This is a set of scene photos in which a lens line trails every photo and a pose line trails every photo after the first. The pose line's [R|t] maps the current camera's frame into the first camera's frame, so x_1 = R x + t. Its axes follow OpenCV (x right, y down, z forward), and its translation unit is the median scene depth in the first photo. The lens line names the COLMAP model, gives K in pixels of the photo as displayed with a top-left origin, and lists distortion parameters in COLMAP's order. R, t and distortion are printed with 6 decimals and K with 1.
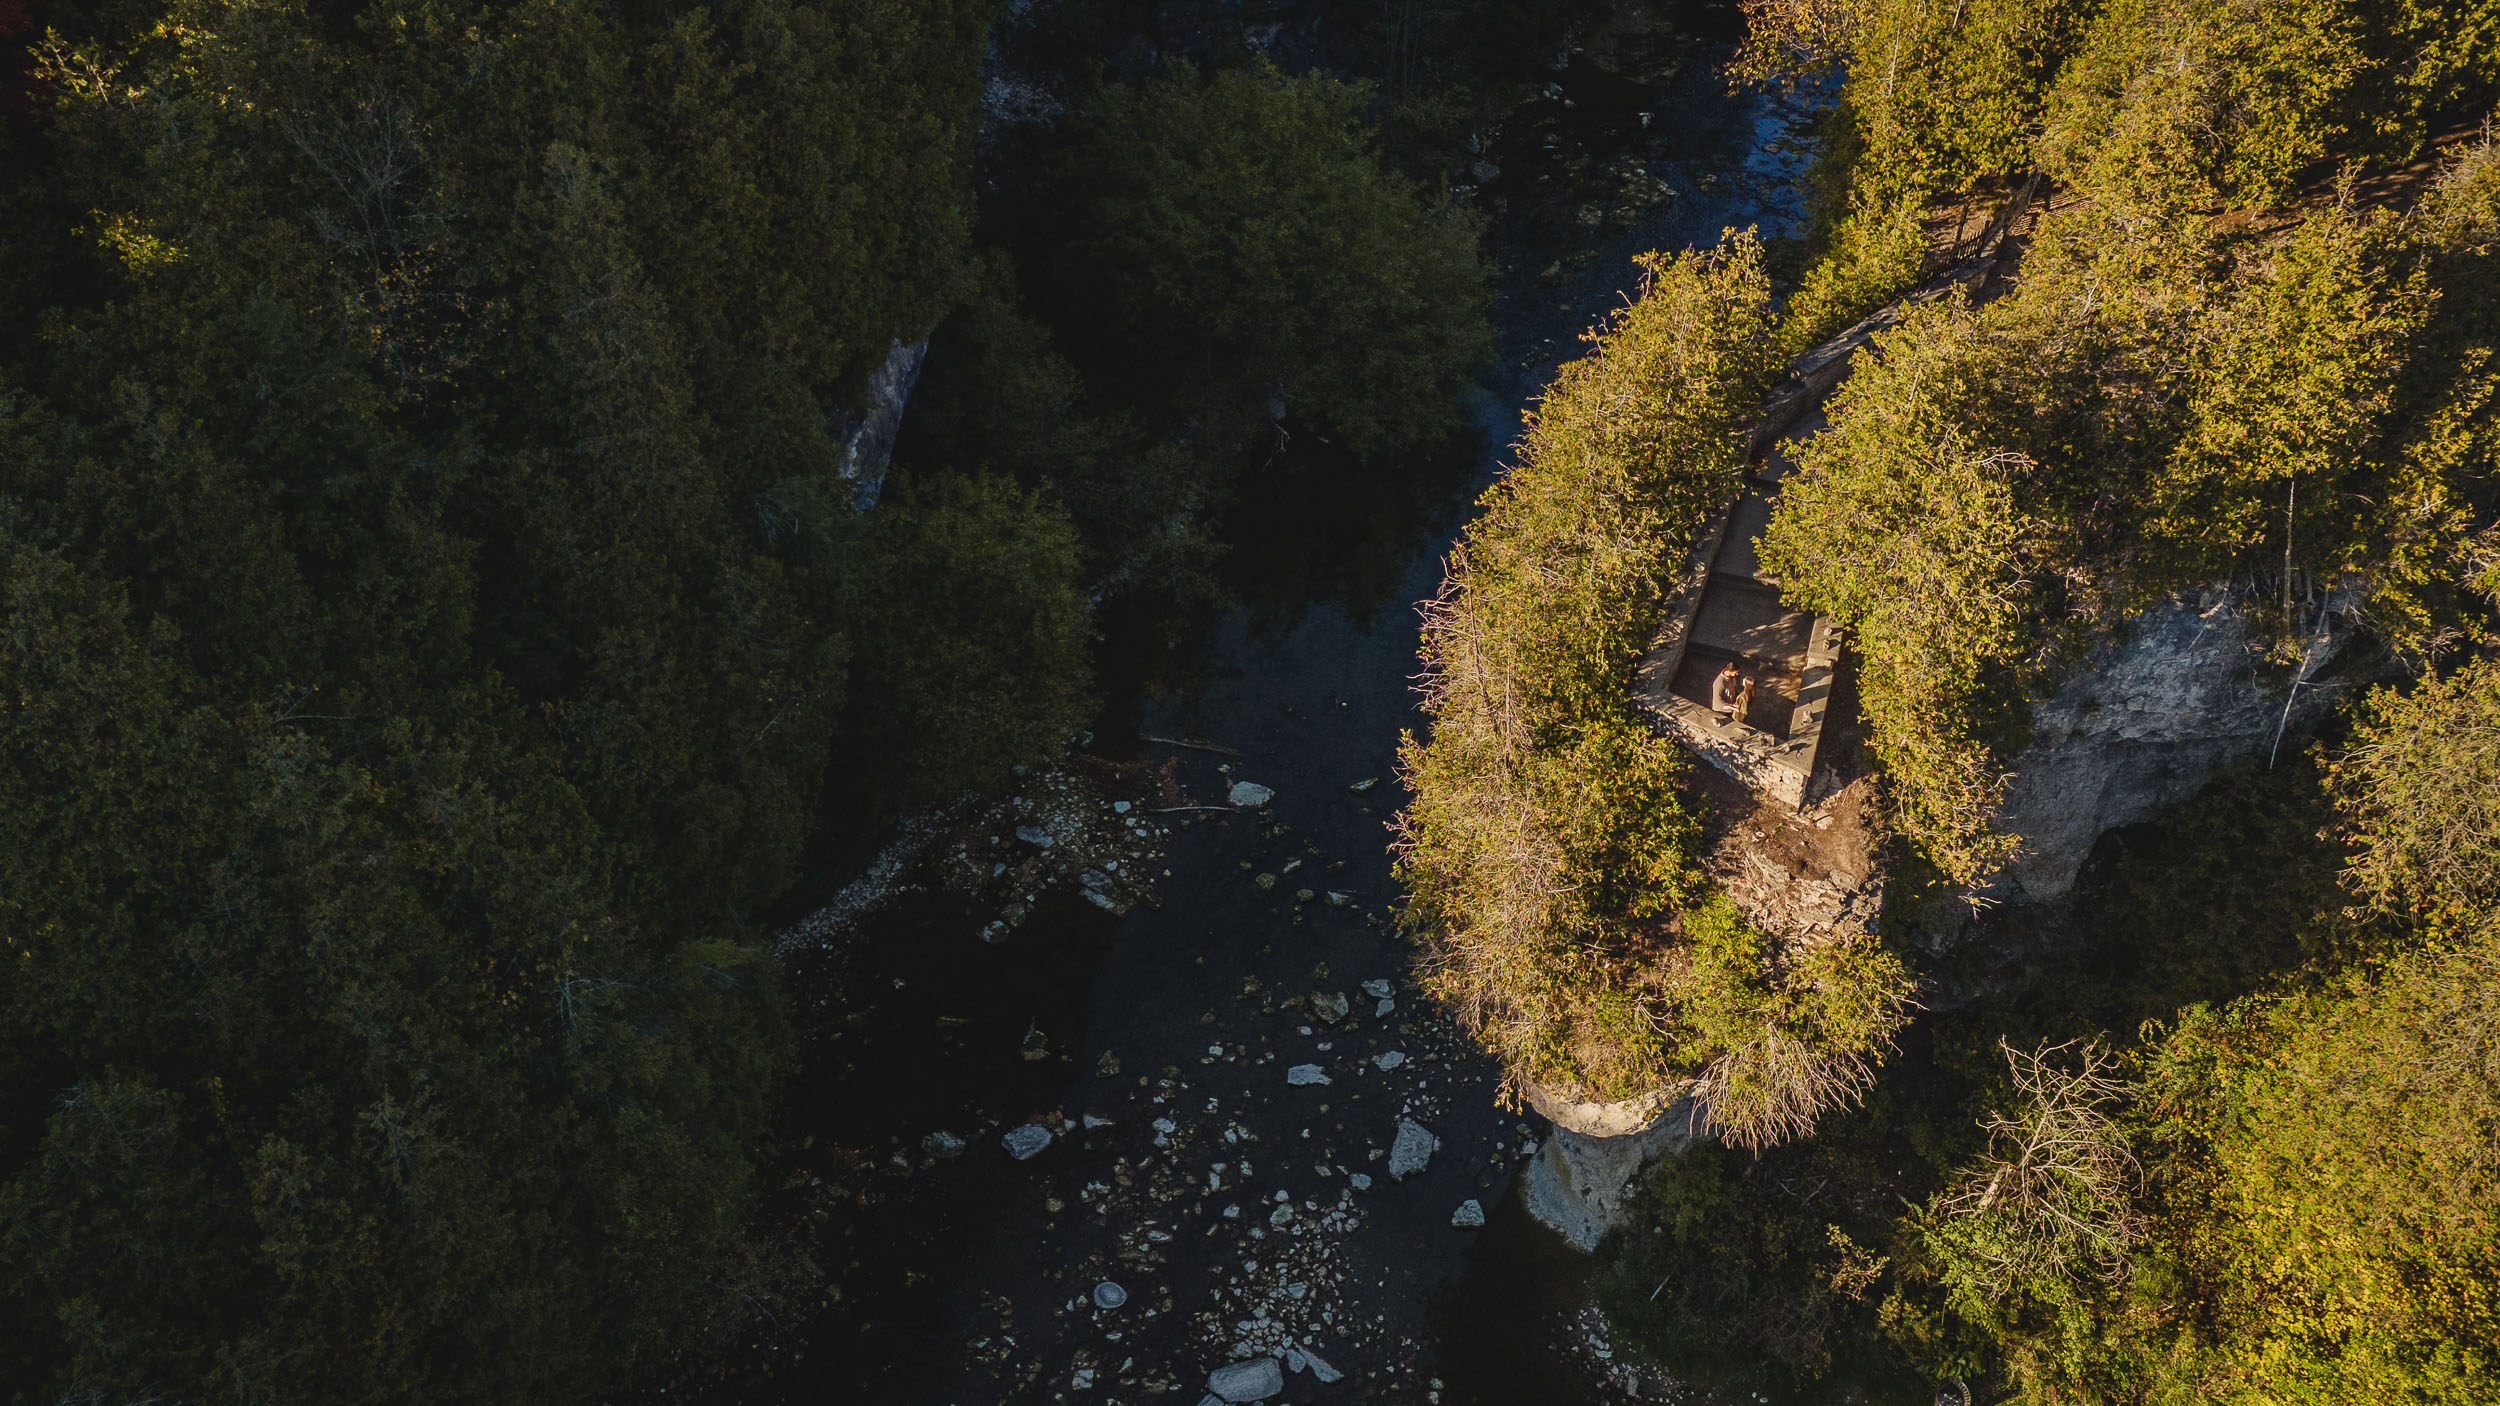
lens RADIAL K [[1711.0, 0, 1250.0], [0, 1711.0, 703.0], [0, 0, 1]] dist [-0.005304, -0.002307]
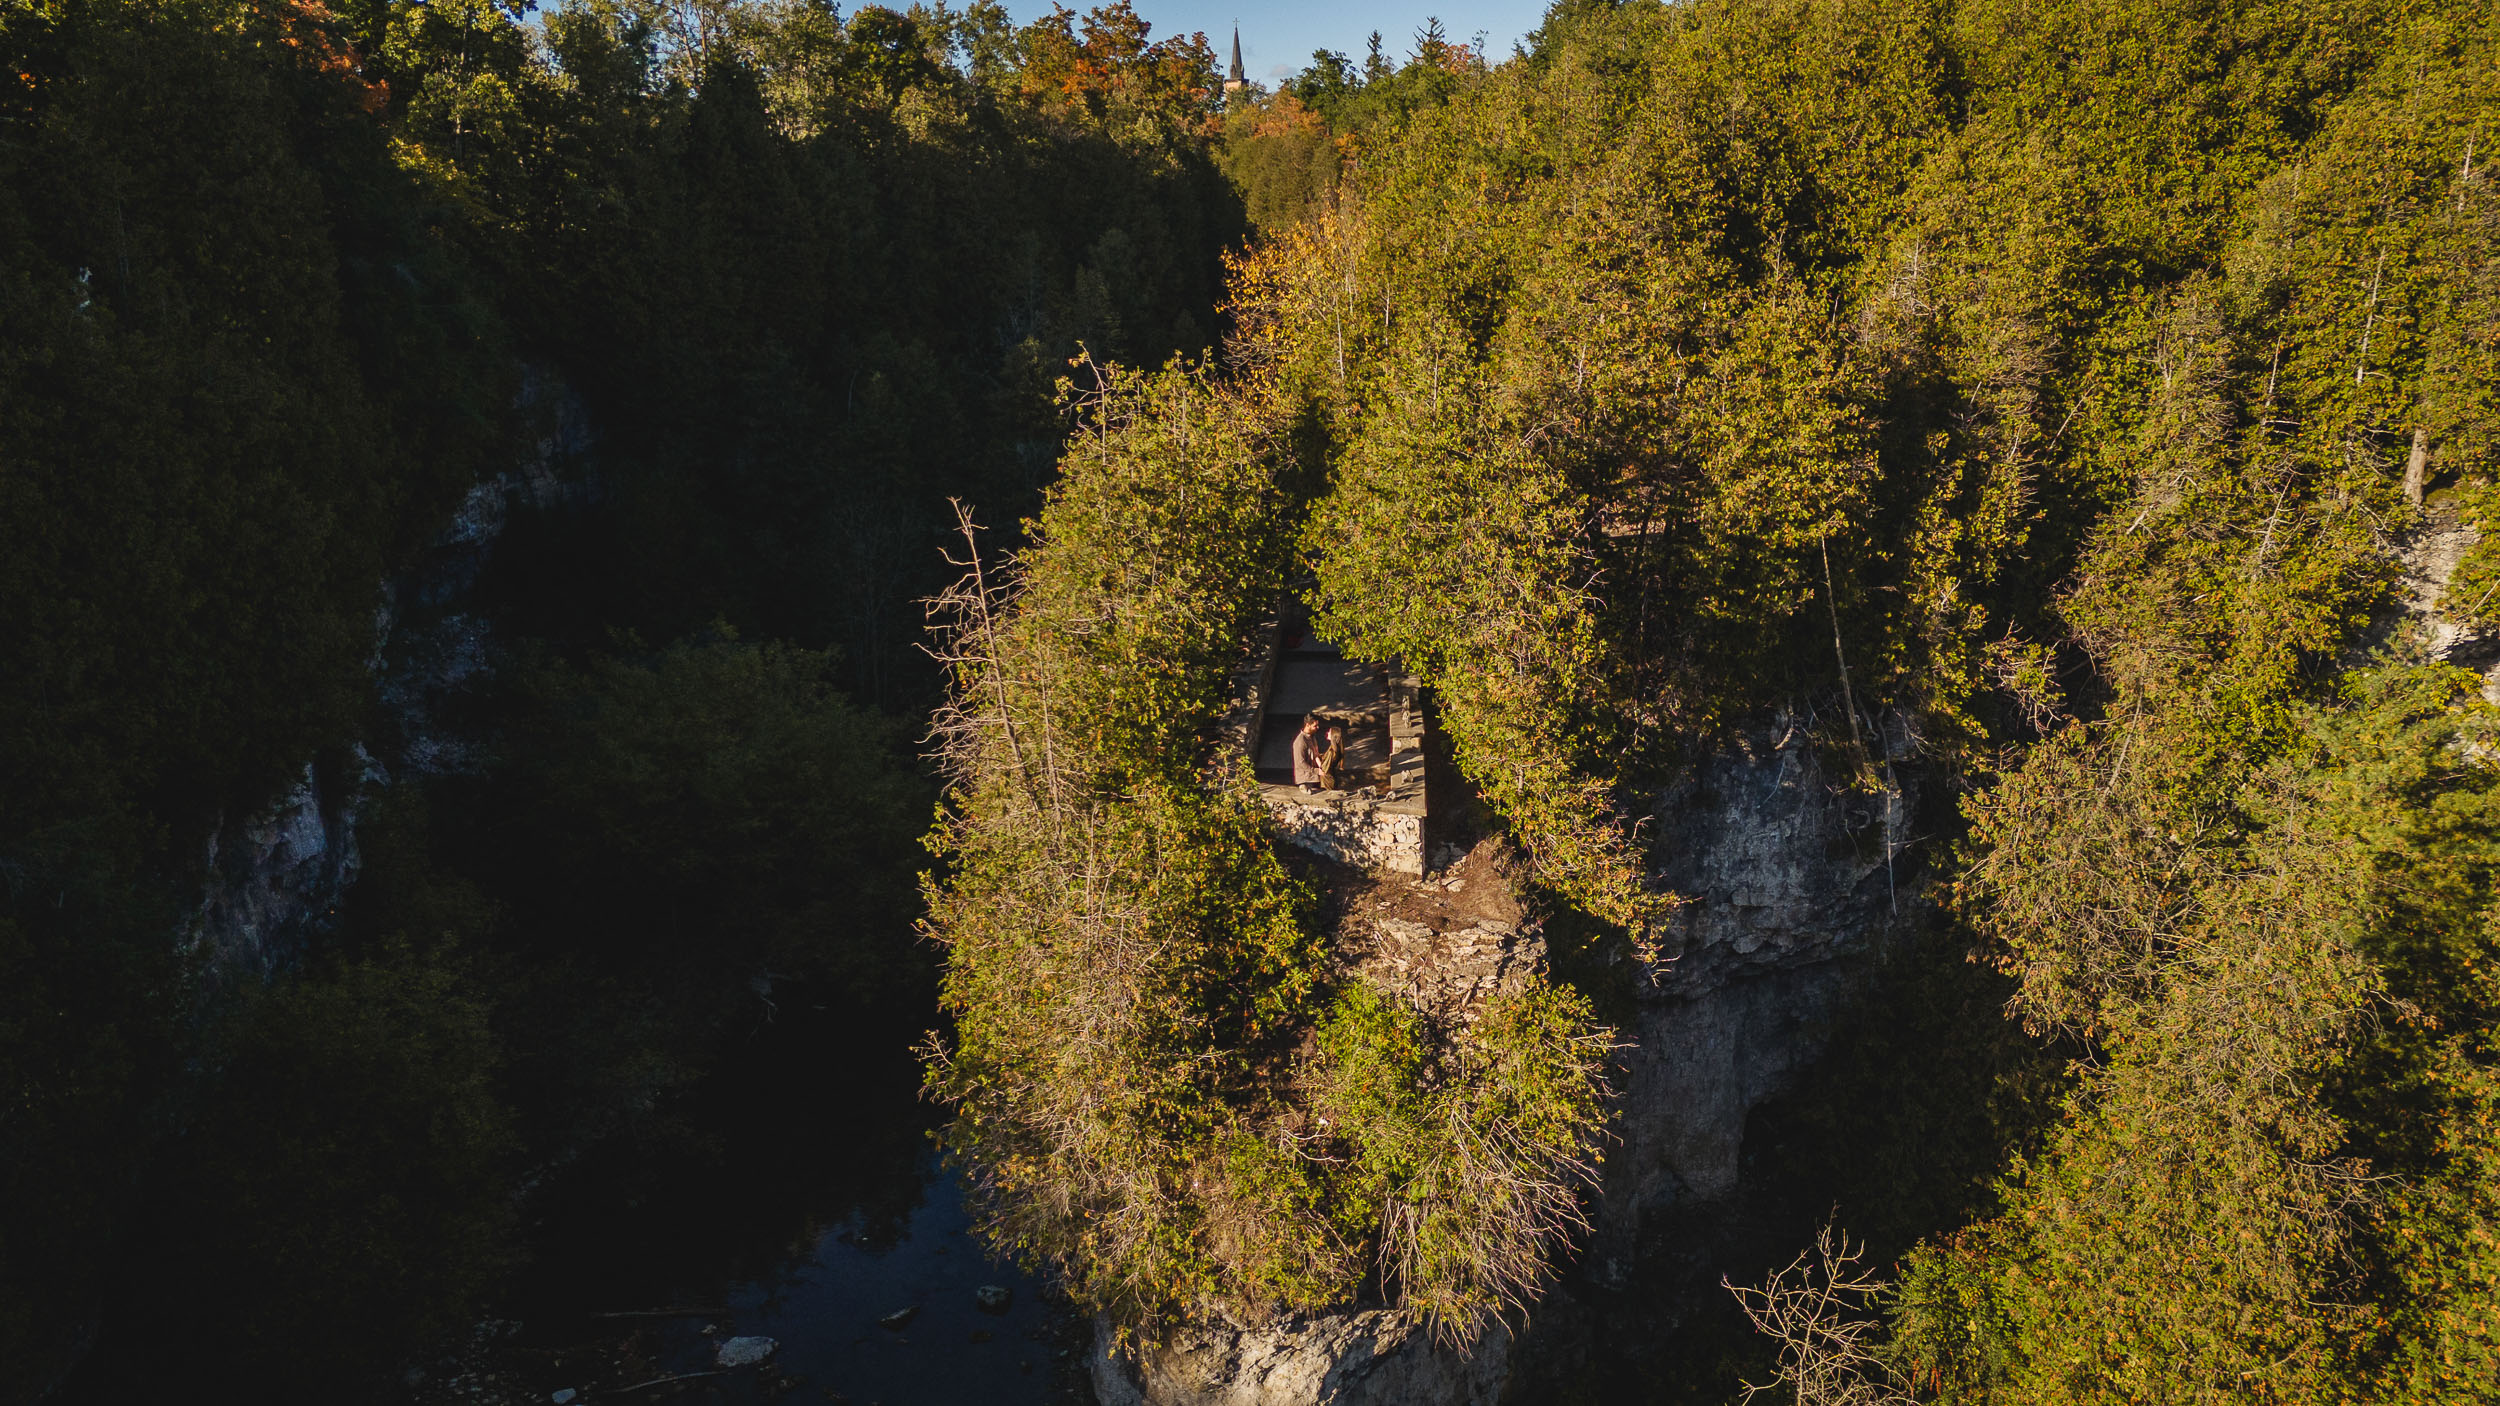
lens RADIAL K [[1752.2, 0, 1250.0], [0, 1752.2, 703.0], [0, 0, 1]] dist [0.033925, 0.000483]
pose [[0.955792, -0.054426, 0.288964, 0.006238], [0.181507, 0.882355, -0.434172, 0.334274], [-0.231338, 0.467427, 0.853226, 0.268907]]
